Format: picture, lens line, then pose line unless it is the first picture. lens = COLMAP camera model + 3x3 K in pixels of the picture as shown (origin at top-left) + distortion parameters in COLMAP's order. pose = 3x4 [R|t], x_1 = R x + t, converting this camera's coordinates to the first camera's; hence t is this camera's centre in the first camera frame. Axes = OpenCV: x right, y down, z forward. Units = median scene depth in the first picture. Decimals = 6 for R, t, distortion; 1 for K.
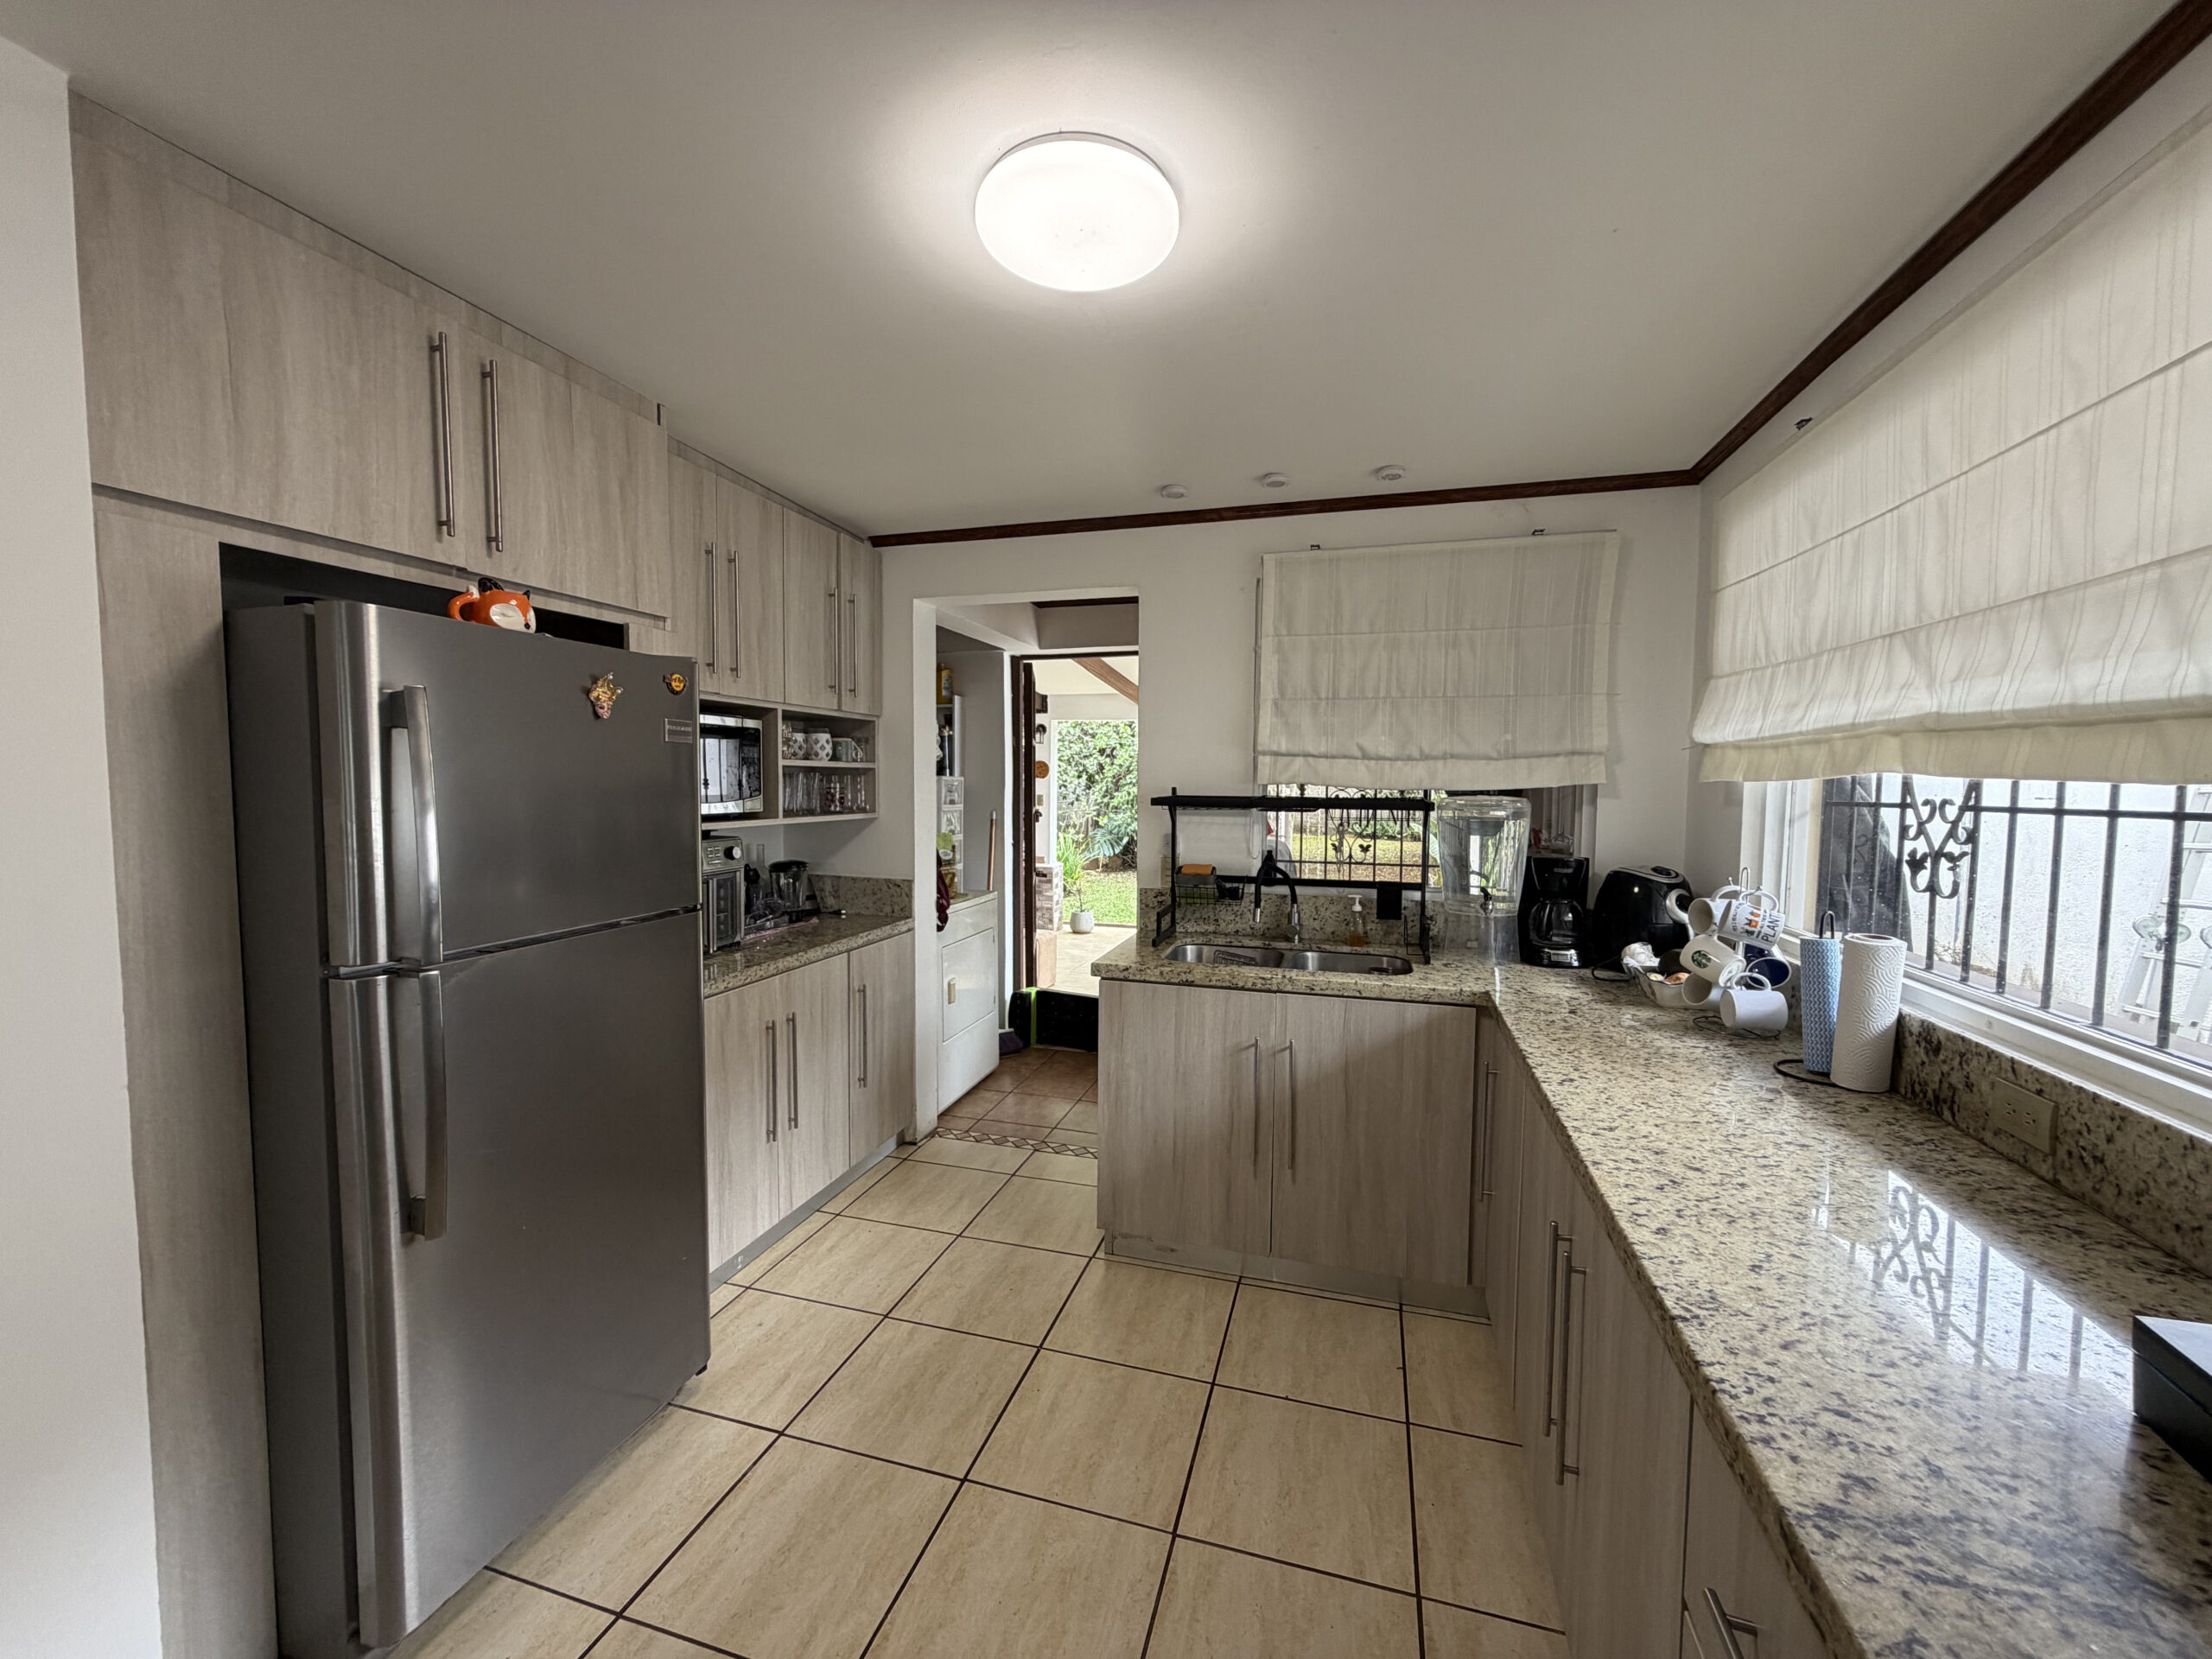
lens RADIAL K [[871.8, 0, 1097.2], [0, 871.8, 826.1], [0, 0, 1]] dist [-0.010269, 0.000921]
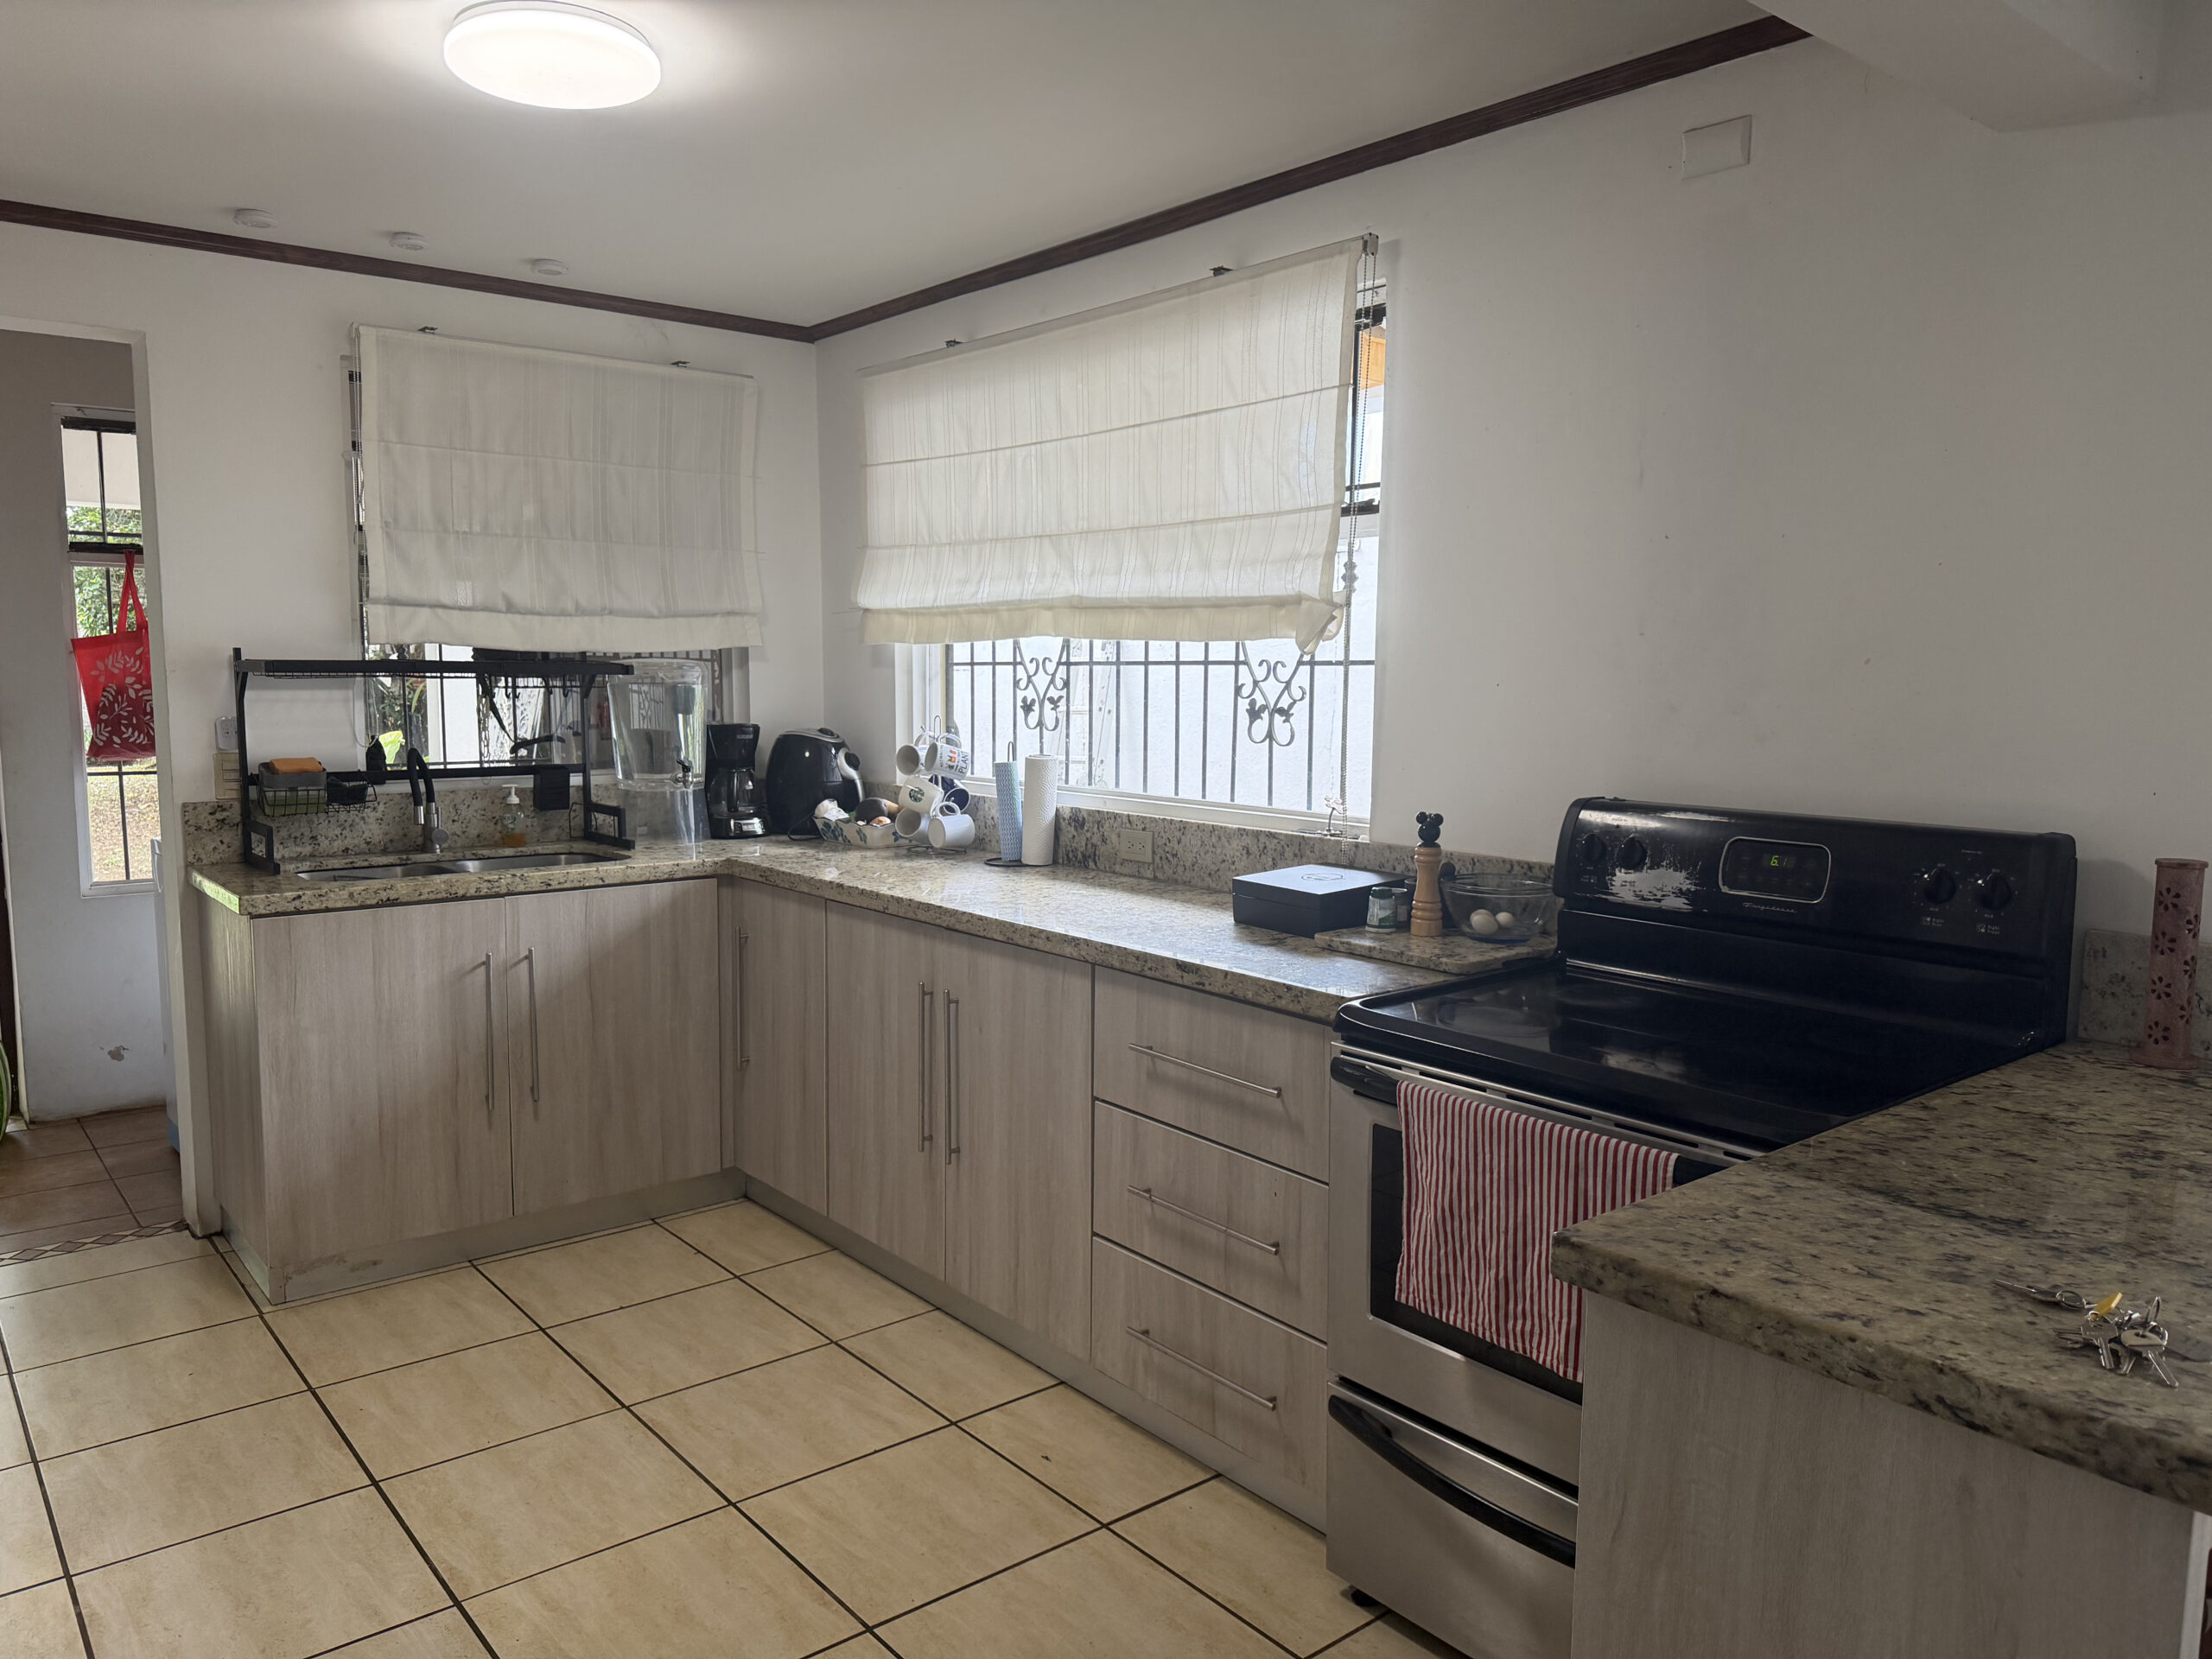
lens RADIAL K [[1570.6, 0, 1105.9], [0, 1570.6, 822.8], [0, 0, 1]] dist [0.044048, -0.006602]
pose [[0.550611, -0.085432, 0.830379, -0.731864], [0.039642, 0.996303, 0.076217, 0.030818], [-0.833820, -0.009048, 0.551962, -0.306626]]
